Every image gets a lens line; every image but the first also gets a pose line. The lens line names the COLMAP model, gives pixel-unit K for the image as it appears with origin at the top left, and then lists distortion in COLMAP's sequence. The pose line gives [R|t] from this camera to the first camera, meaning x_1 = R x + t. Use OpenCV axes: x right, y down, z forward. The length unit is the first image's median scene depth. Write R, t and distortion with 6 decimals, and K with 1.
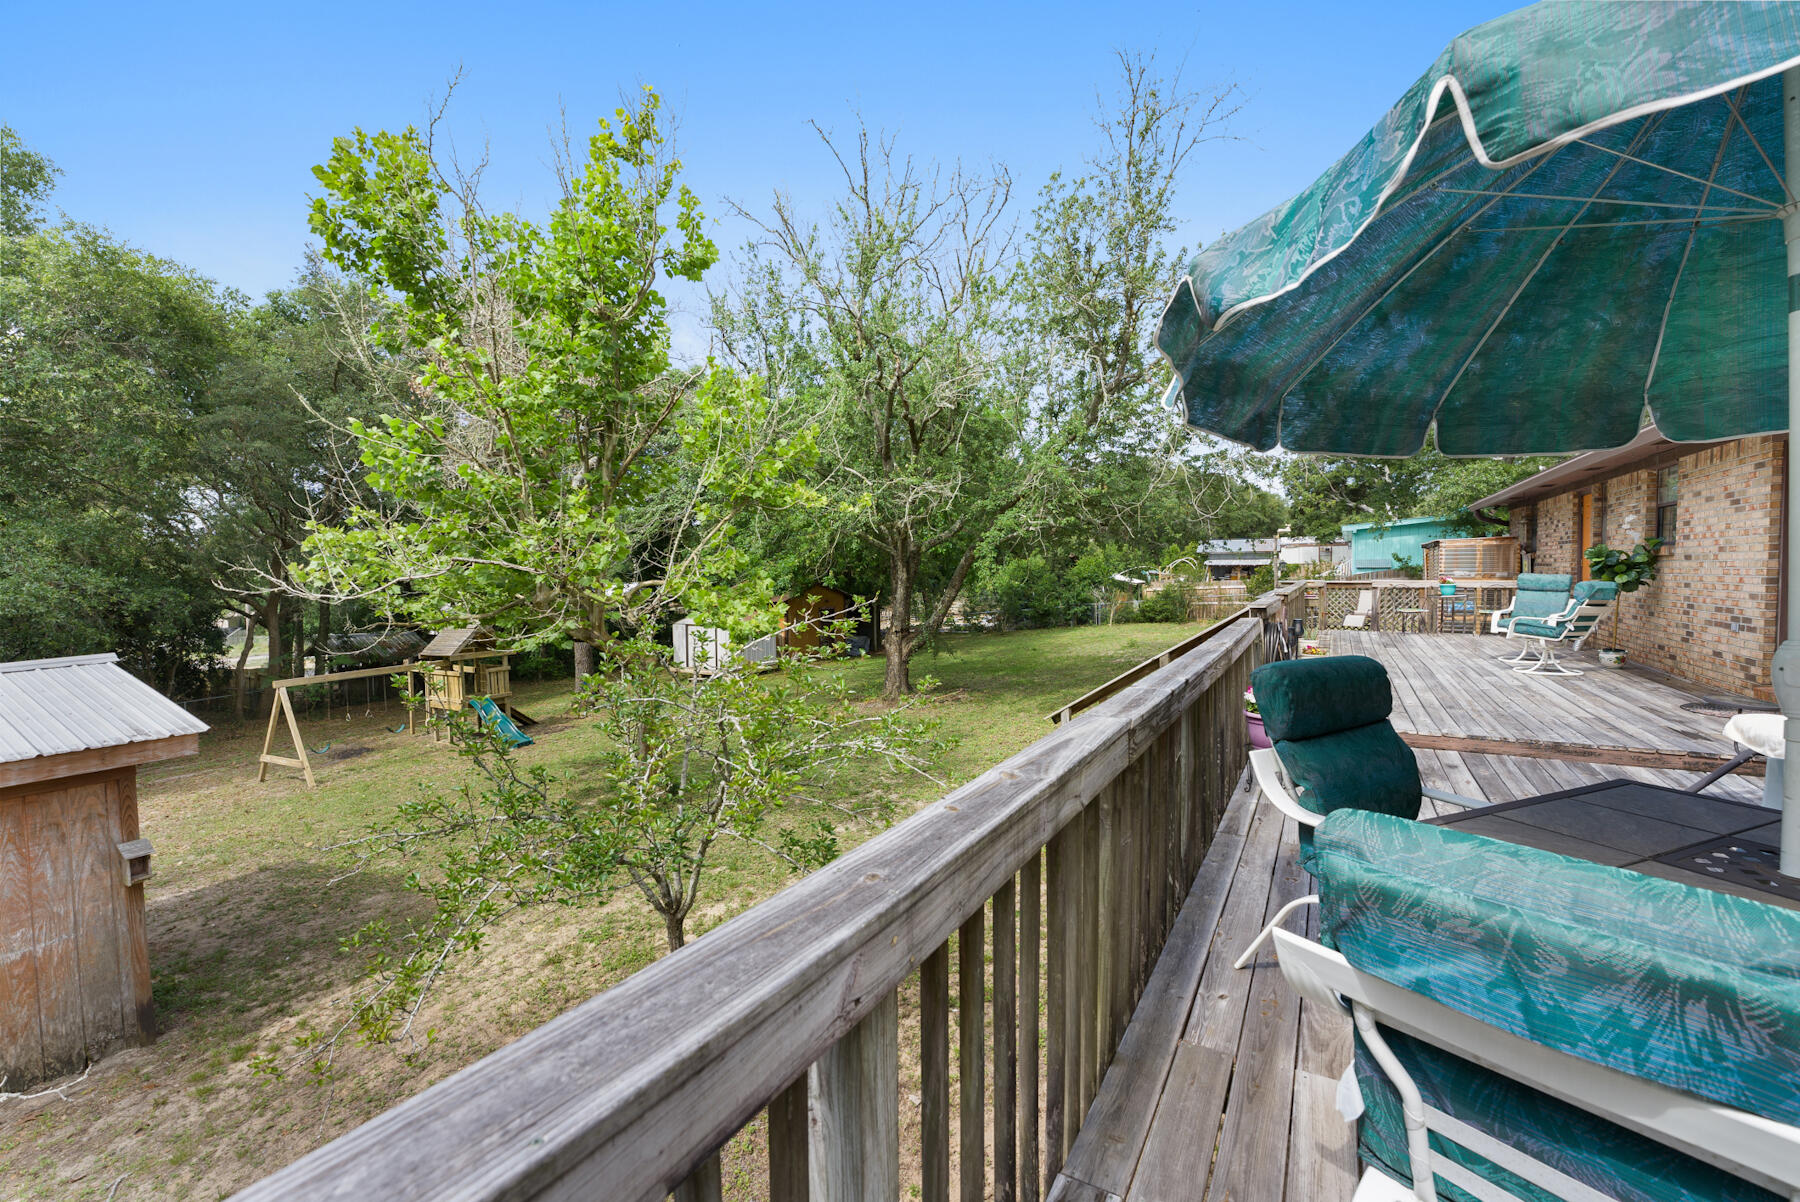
lens RADIAL K [[732.7, 0, 900.0], [0, 732.7, 601.0], [0, 0, 1]] dist [-0.001530, 0.000123]
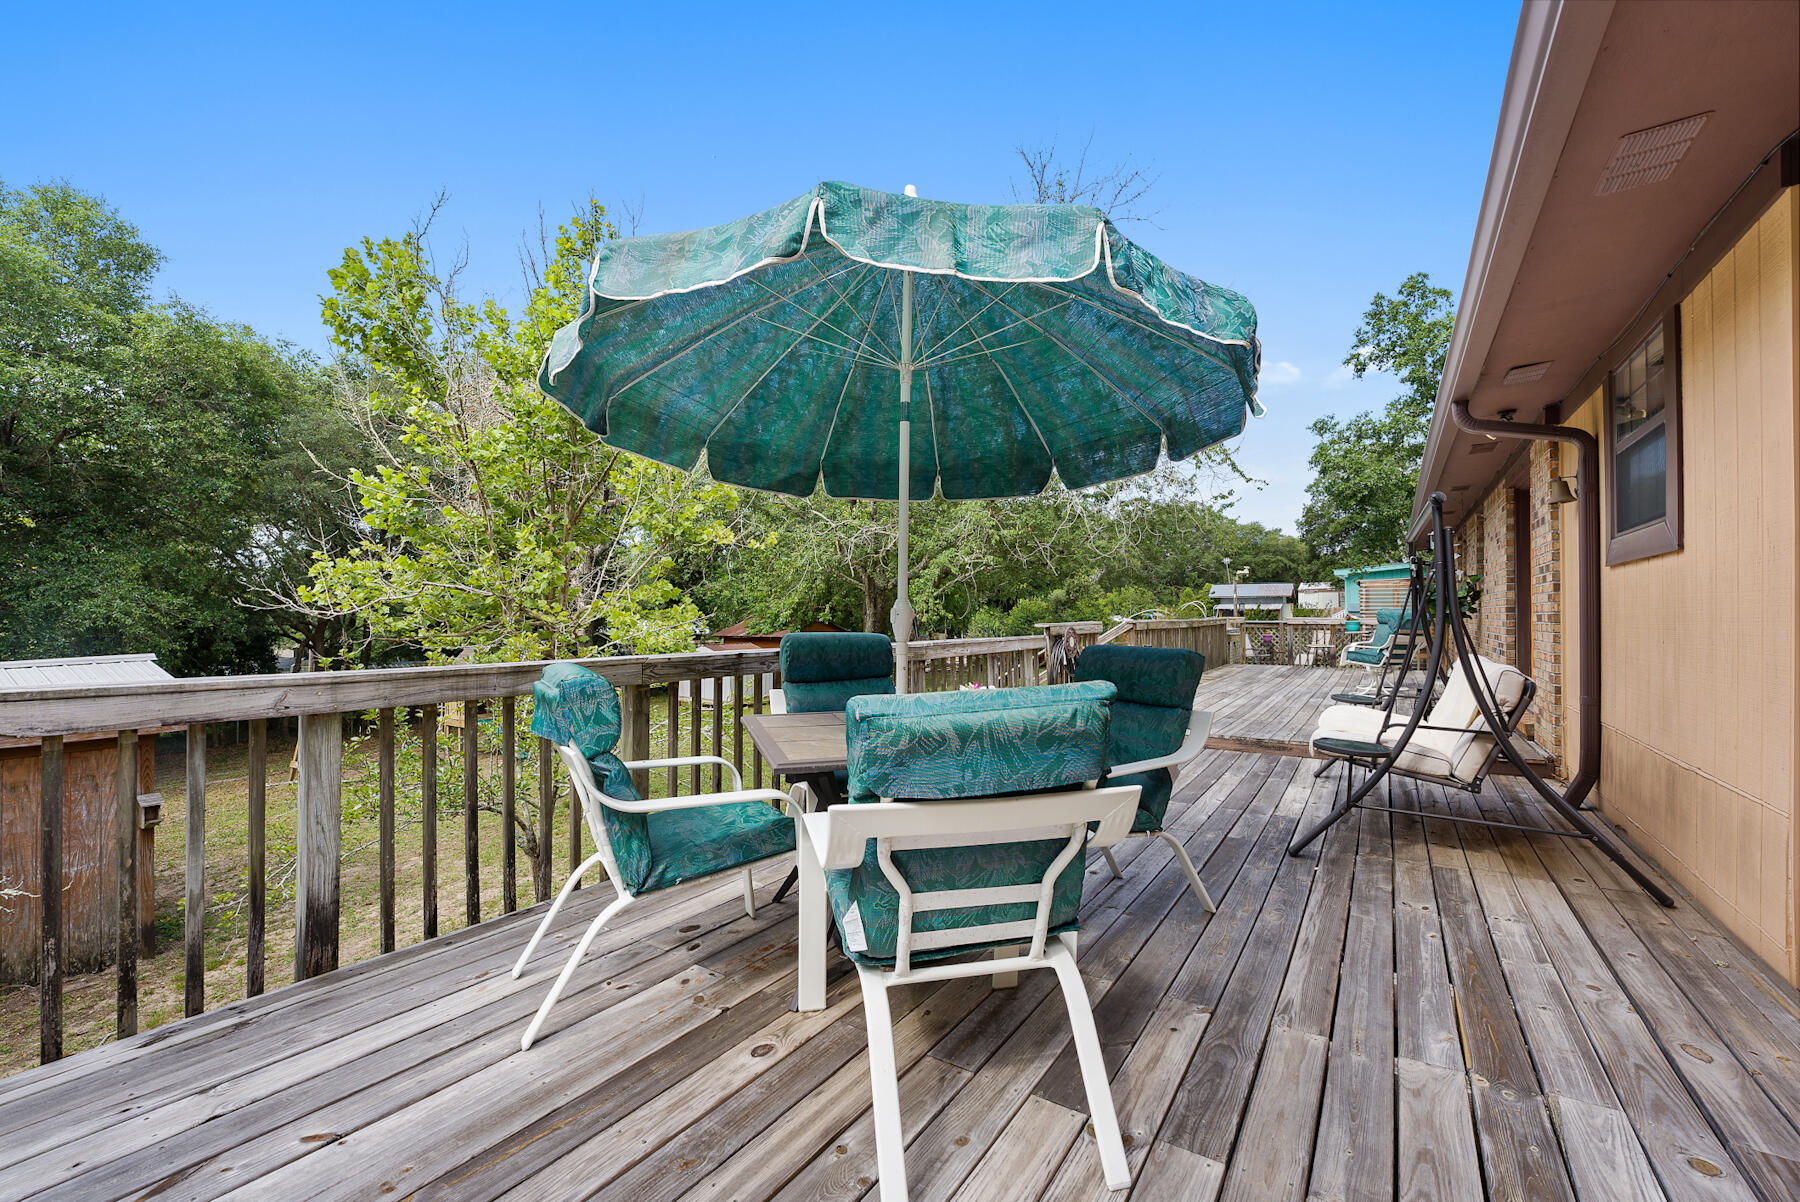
lens RADIAL K [[732.2, 0, 886.7], [0, 732.2, 604.1], [0, 0, 1]] dist [-0.000529, 0.000070]
pose [[0.997409, 0.015912, -0.070161, 0.226682], [-0.019498, 0.998522, -0.050726, 0.021839], [0.069250, 0.051963, 0.996245, -0.145002]]
